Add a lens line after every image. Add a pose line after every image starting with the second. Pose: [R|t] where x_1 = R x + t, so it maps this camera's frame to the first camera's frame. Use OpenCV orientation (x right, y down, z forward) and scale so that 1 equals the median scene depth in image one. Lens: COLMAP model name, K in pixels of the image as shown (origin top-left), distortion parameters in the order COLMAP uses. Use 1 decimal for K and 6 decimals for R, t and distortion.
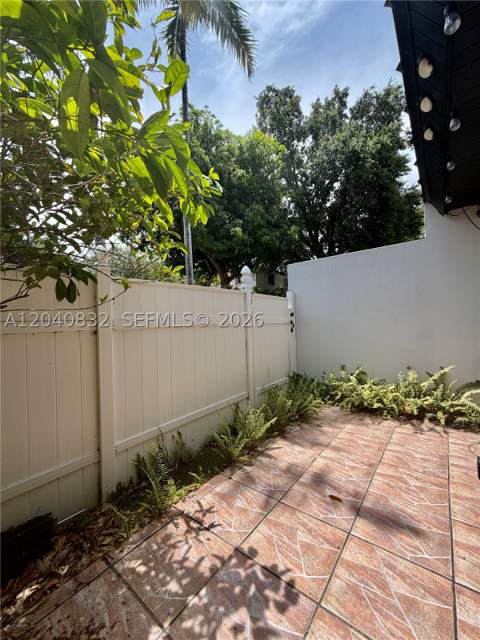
lens RADIAL K [[258.3, 0, 241.2], [0, 258.3, 314.2], [0, 0, 1]] dist [-0.000111, -0.000128]
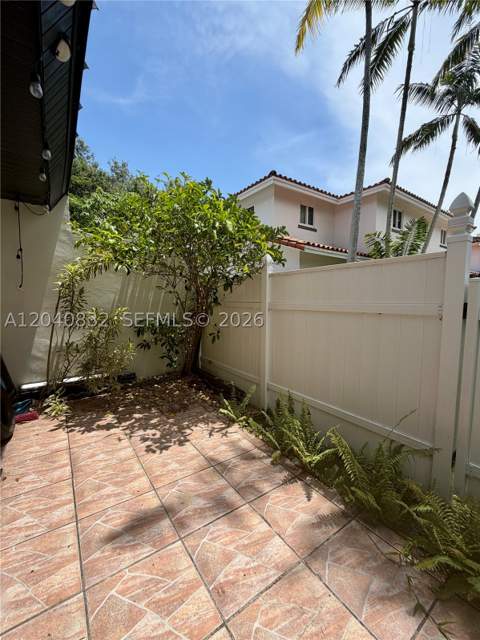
lens RADIAL K [[258.3, 0, 241.3], [0, 258.3, 324.4], [0, 0, 1]] dist [-0.000111, -0.000128]
pose [[-0.281922, 0.126711, -0.951033, 1.313660], [0.036120, 0.991940, 0.121454, -0.063245], [0.958757, -0.000111, -0.284226, 1.672795]]
